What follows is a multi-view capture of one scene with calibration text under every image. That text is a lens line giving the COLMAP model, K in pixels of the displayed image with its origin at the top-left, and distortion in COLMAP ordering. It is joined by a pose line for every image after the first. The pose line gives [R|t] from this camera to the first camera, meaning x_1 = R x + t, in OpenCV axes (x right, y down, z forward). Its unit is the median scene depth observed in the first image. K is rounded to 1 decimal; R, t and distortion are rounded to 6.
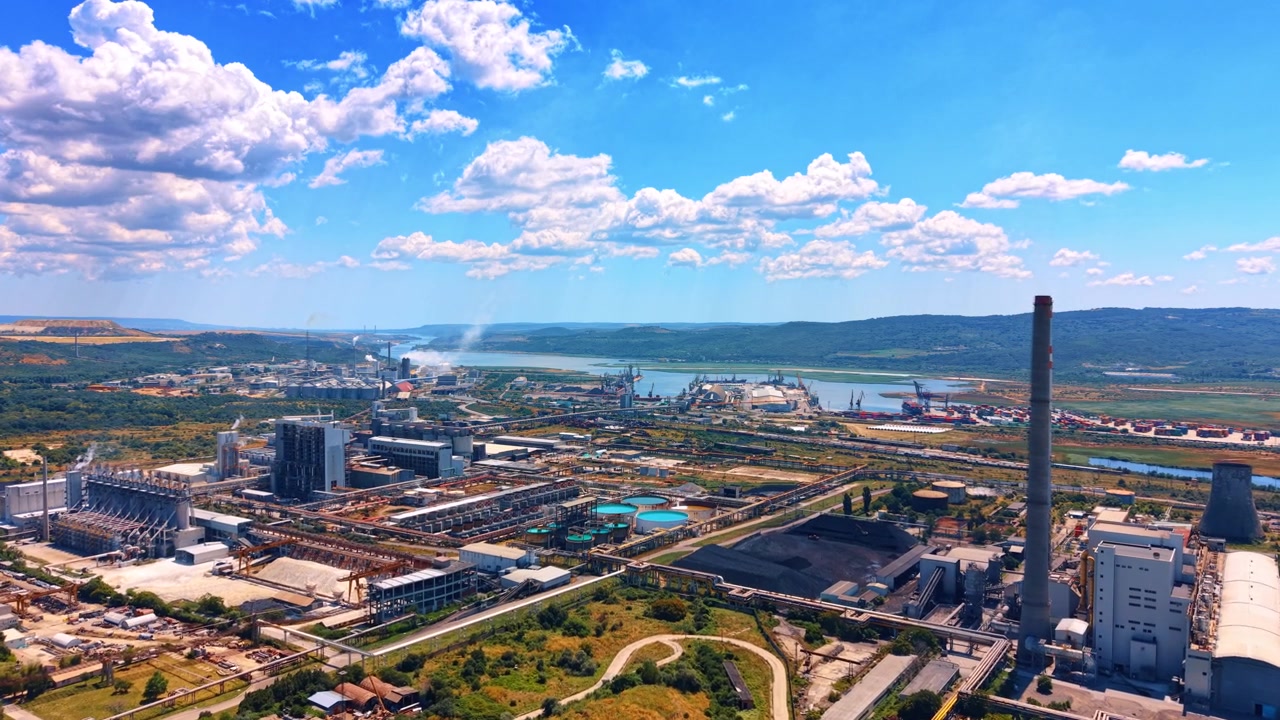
lens RADIAL K [[910.9, 0, 640.0], [0, 910.9, 360.0], [0, 0, 1]] dist [-0.004599, 0.000601]
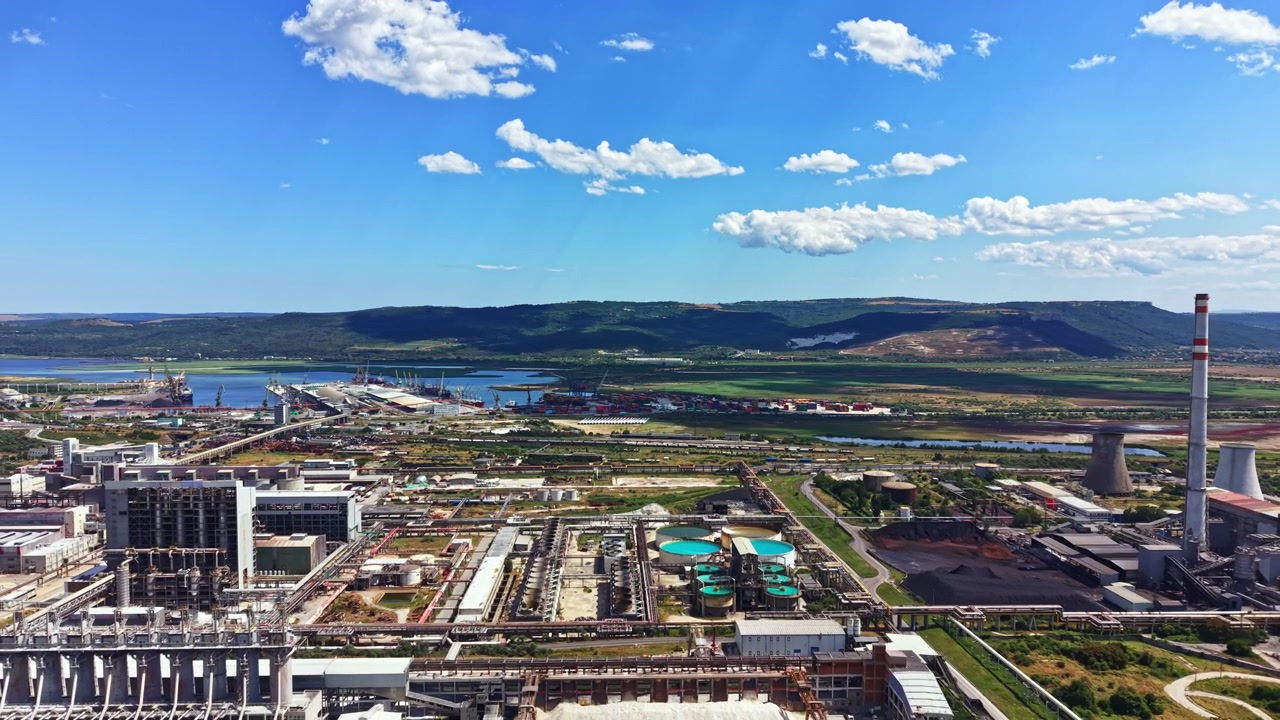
lens RADIAL K [[910.9, 0, 640.0], [0, 910.9, 360.0], [0, 0, 1]] dist [-0.004599, 0.000601]
pose [[0.815723, -0.028317, 0.577749, -0.481682], [0.022345, 0.999598, 0.017444, -0.018545], [-0.578011, -0.001320, 0.816028, 0.322702]]
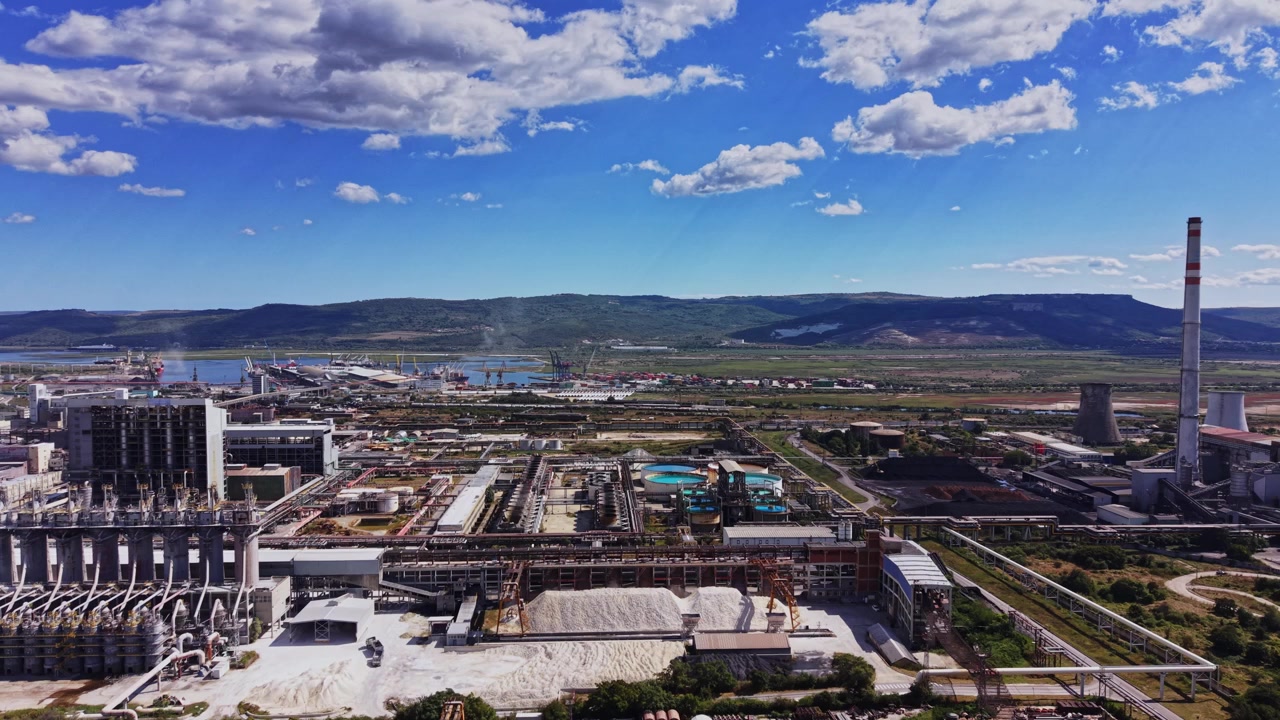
lens RADIAL K [[909.0, 0, 640.0], [0, 909.0, 360.0], [0, 0, 1]] dist [0.002679, -0.005113]
pose [[0.805587, -0.029678, 0.591734, -0.472785], [0.023784, 0.999559, 0.017754, 0.039652], [-0.592000, -0.000229, 0.805938, 0.337703]]
